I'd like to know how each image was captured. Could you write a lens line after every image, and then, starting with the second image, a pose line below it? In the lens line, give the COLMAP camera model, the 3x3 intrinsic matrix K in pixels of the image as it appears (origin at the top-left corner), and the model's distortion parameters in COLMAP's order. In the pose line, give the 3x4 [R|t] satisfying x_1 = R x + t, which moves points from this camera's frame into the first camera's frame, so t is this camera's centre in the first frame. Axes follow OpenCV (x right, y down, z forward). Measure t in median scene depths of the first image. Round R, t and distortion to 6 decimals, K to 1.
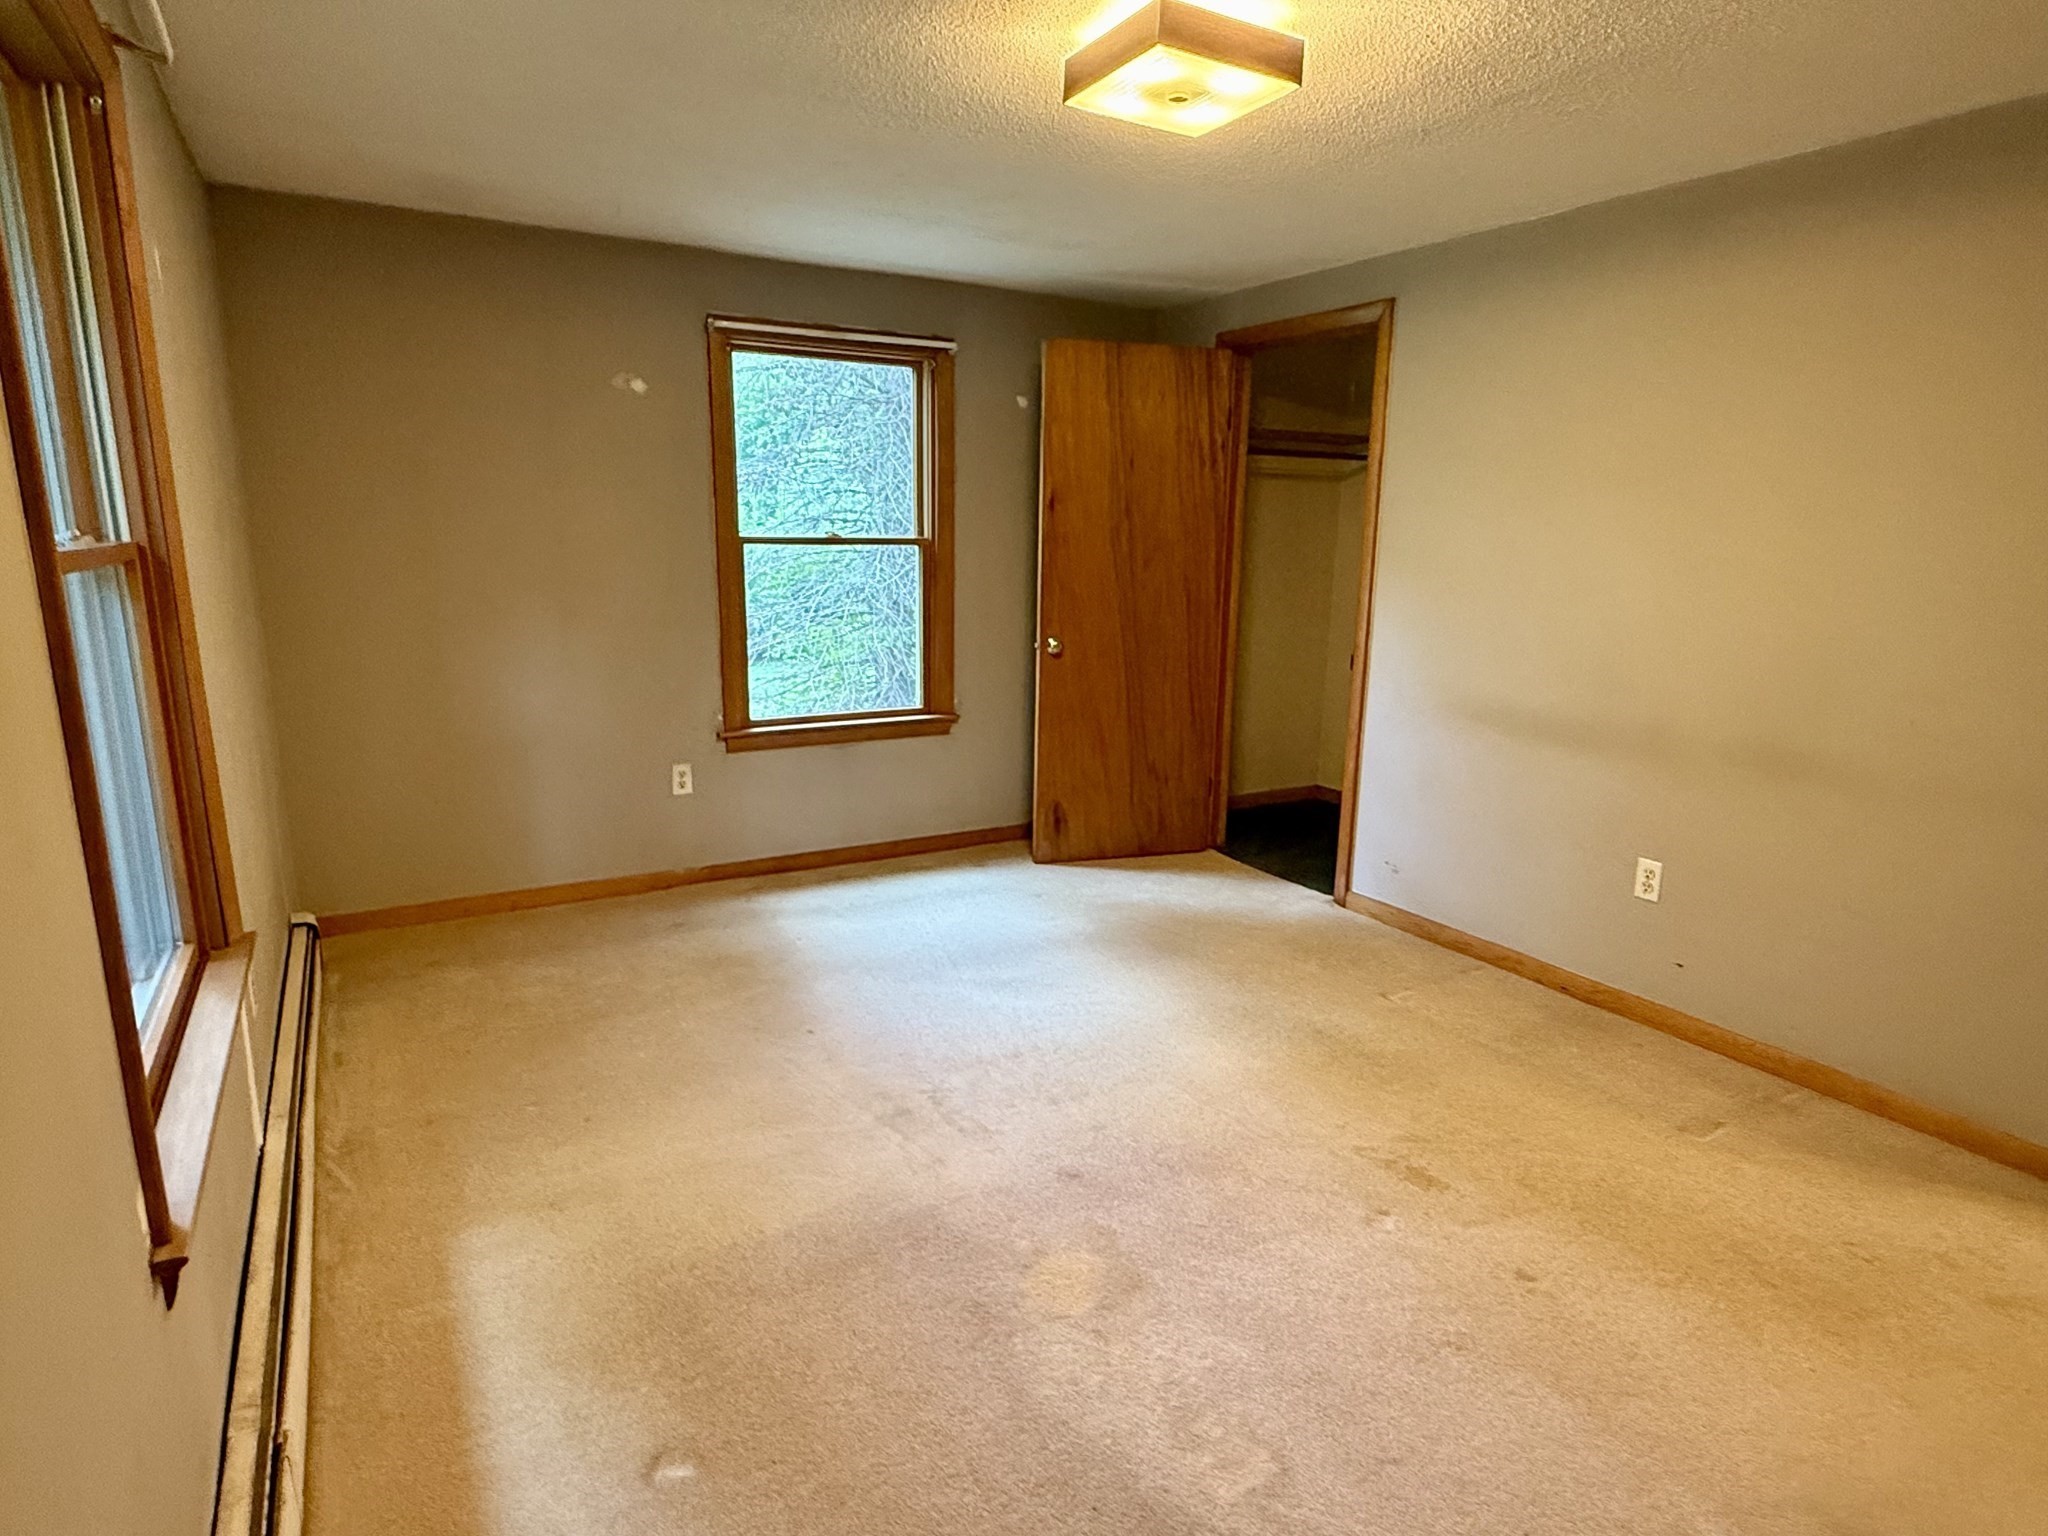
lens RADIAL K [[1126.9, 0, 1025.3], [0, 1126.9, 774.5], [0, 0, 1]] dist [-0.003882, 0.001275]
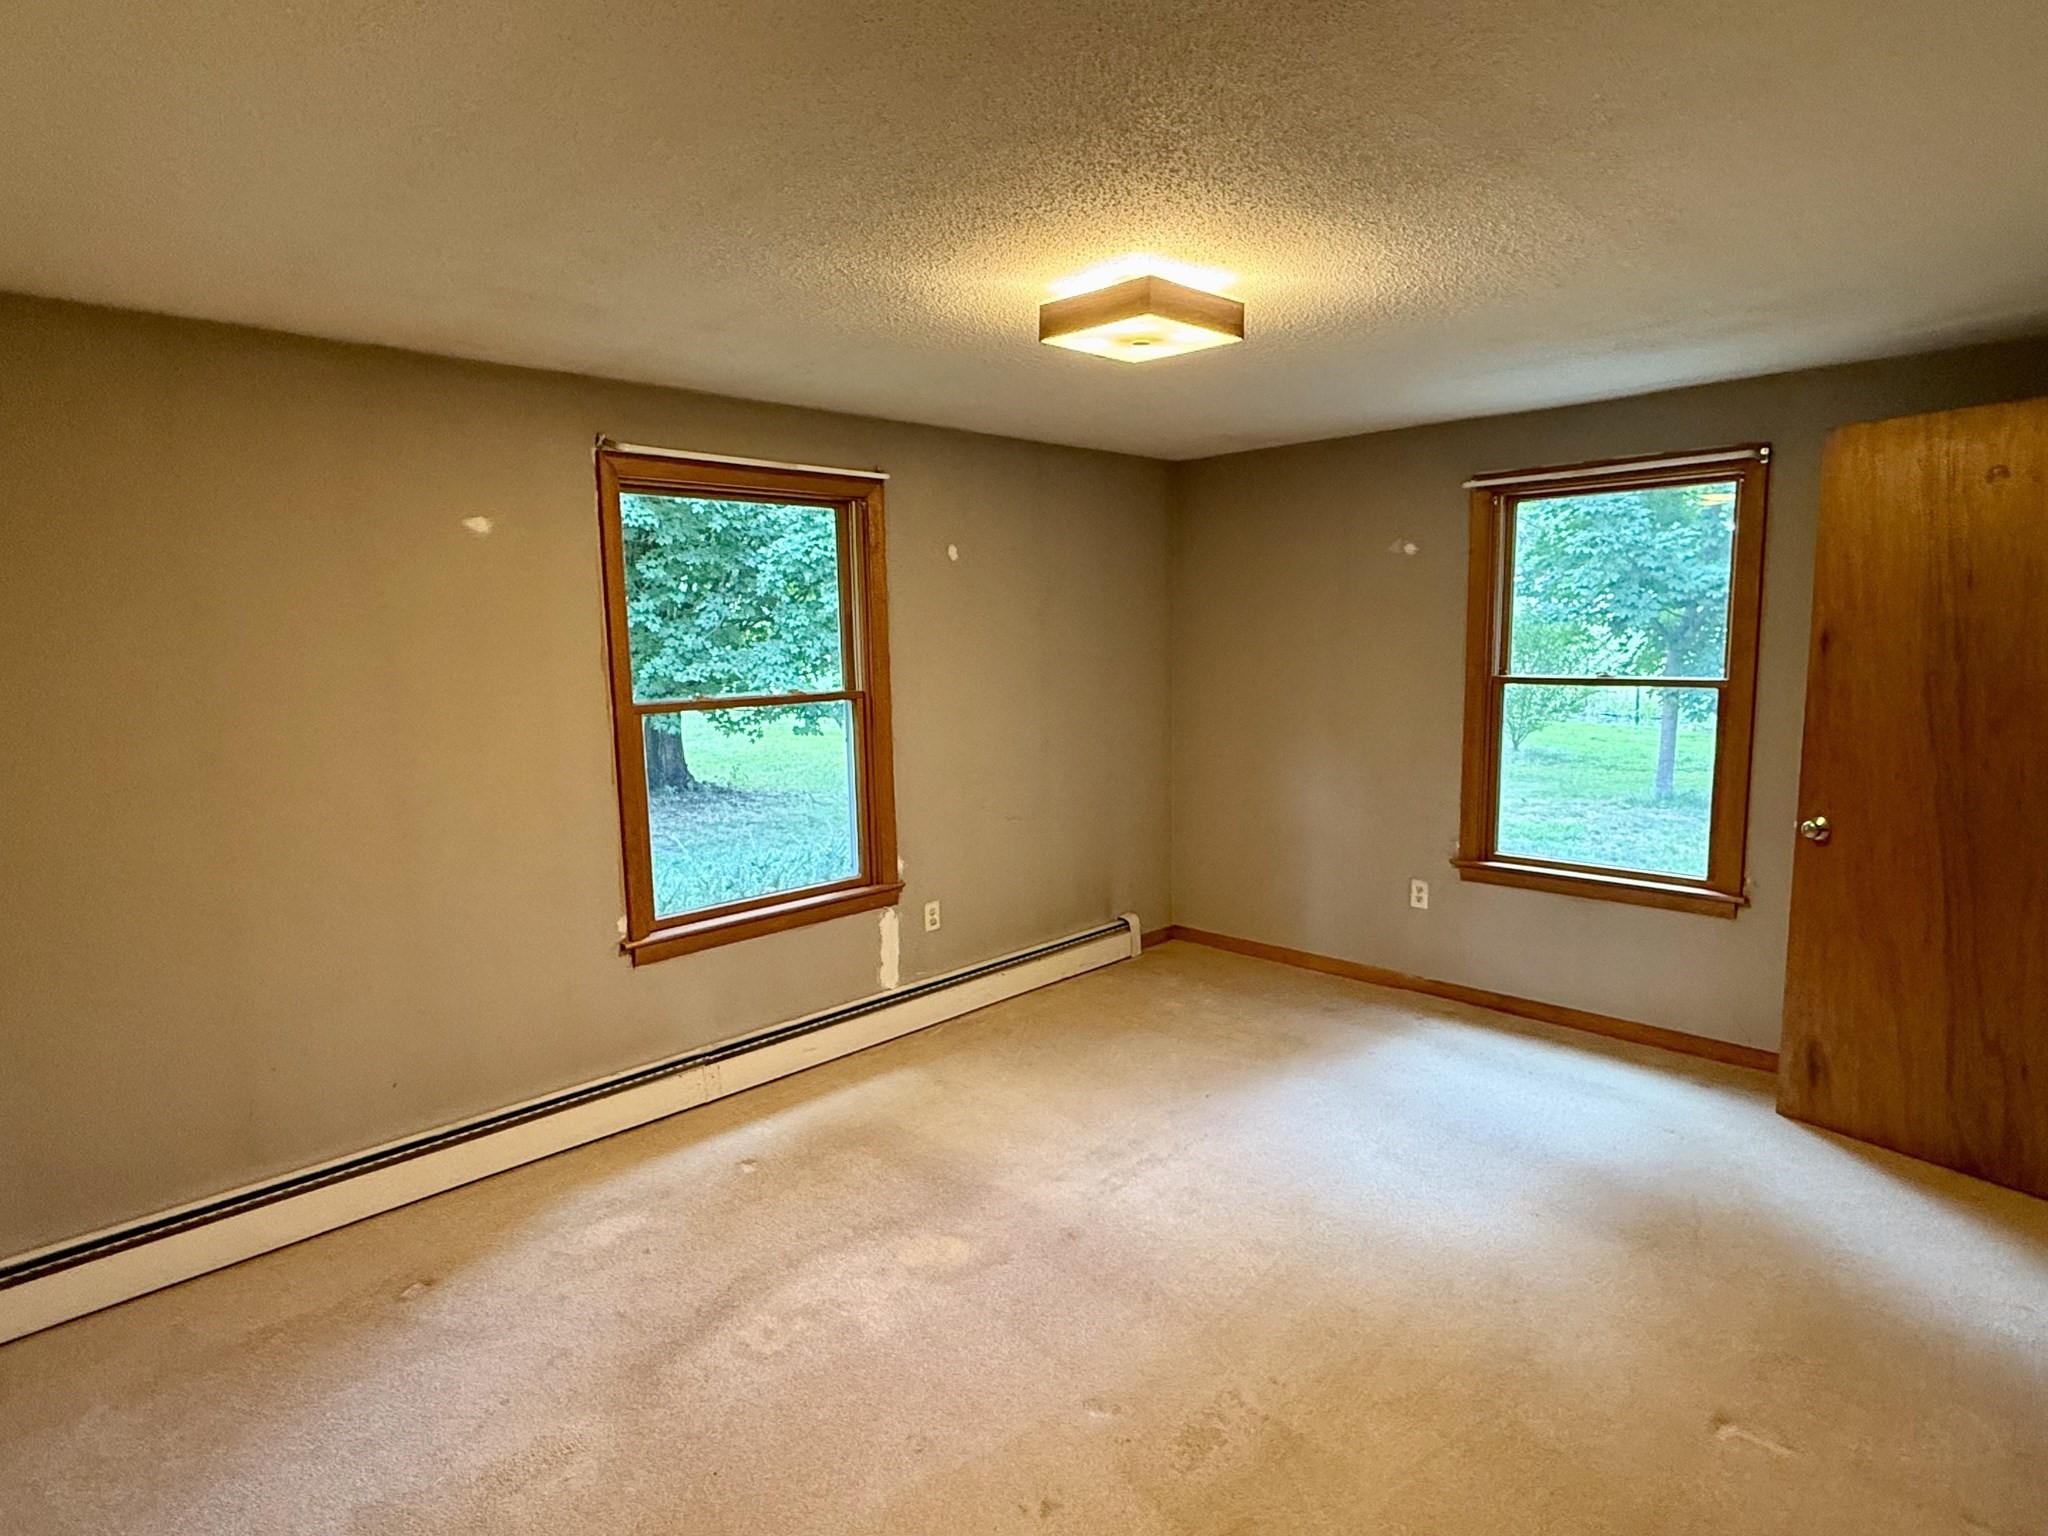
lens RADIAL K [[1126.9, 0, 1007.6], [0, 1126.9, 762.3], [0, 0, 1]] dist [-0.003882, 0.001275]
pose [[0.255618, 0.095150, -0.962084, 0.616255], [-0.184070, 0.981731, 0.048187, -0.097577], [0.949093, 0.164773, 0.268462, 0.295834]]
